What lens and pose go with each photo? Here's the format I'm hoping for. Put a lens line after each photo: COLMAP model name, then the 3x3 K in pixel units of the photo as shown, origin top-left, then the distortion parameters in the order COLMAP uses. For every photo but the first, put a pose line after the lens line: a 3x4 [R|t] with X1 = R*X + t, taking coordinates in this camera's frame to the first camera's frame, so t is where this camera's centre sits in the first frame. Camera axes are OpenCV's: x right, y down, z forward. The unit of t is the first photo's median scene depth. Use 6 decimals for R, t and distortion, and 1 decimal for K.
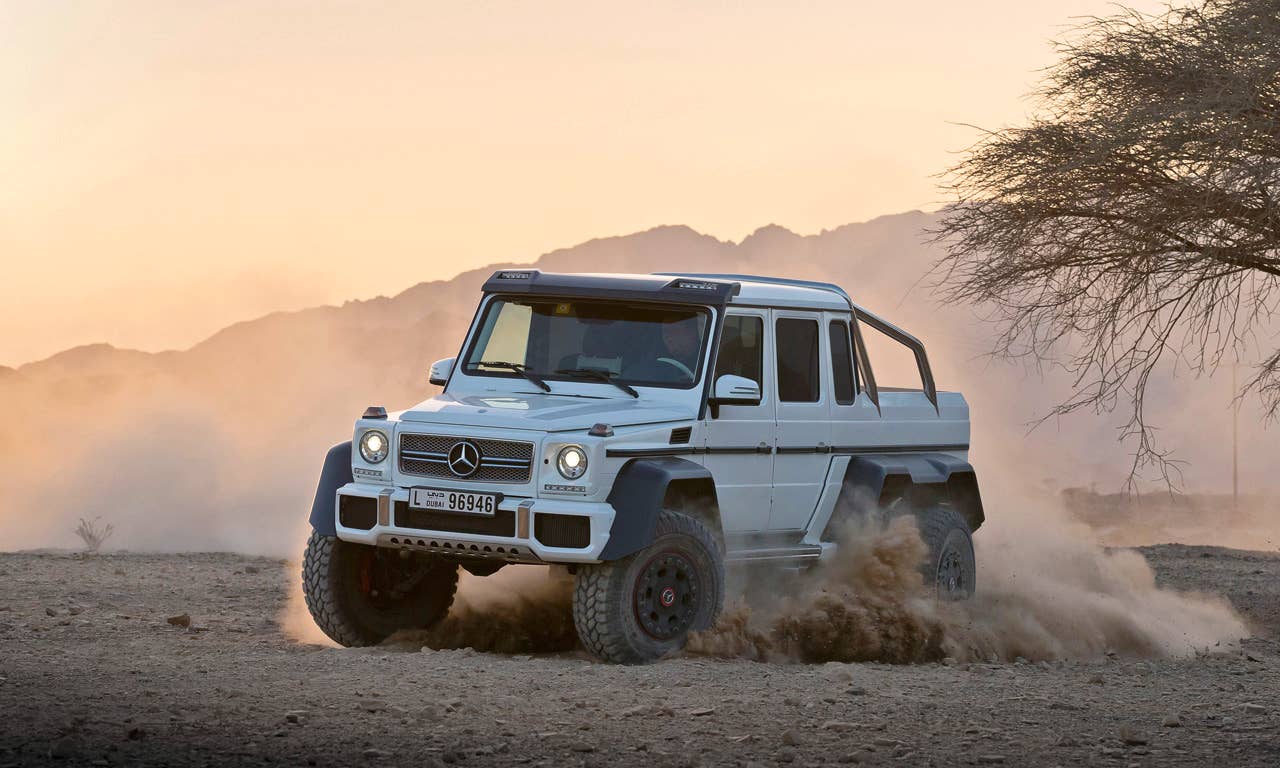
lens RADIAL K [[4972.1, 0, 640.0], [0, 4972.1, 384.0], [0, 0, 1]] dist [0.166950, 0.414111]
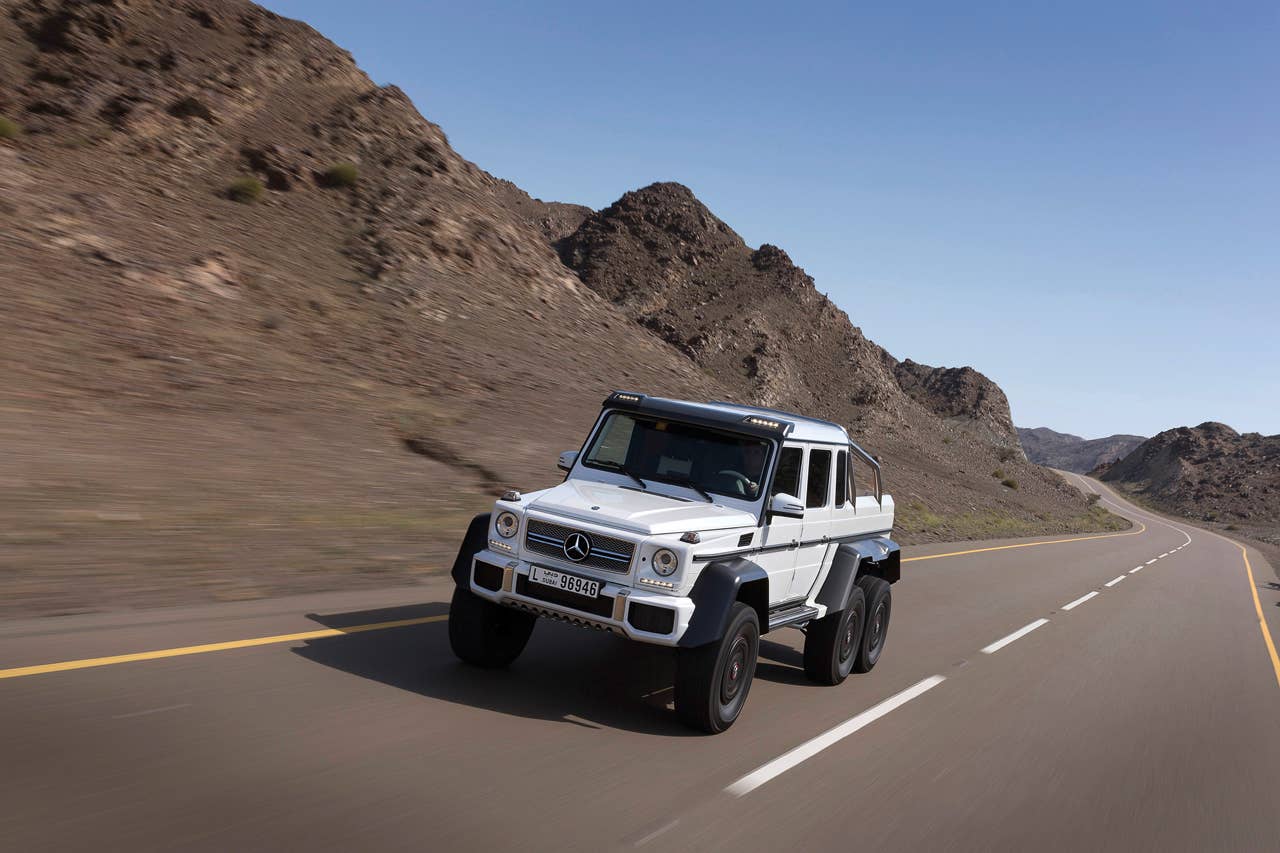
lens RADIAL K [[1396.2, 0, 640.0], [0, 1396.2, 426.5], [0, 0, 1]] dist [-0.014148, -0.007451]
pose [[0.993046, 0.116446, 0.017295, -0.028843], [-0.116799, 0.992933, 0.021009, -0.023322], [-0.014726, -0.022883, 0.999630, 0.642614]]
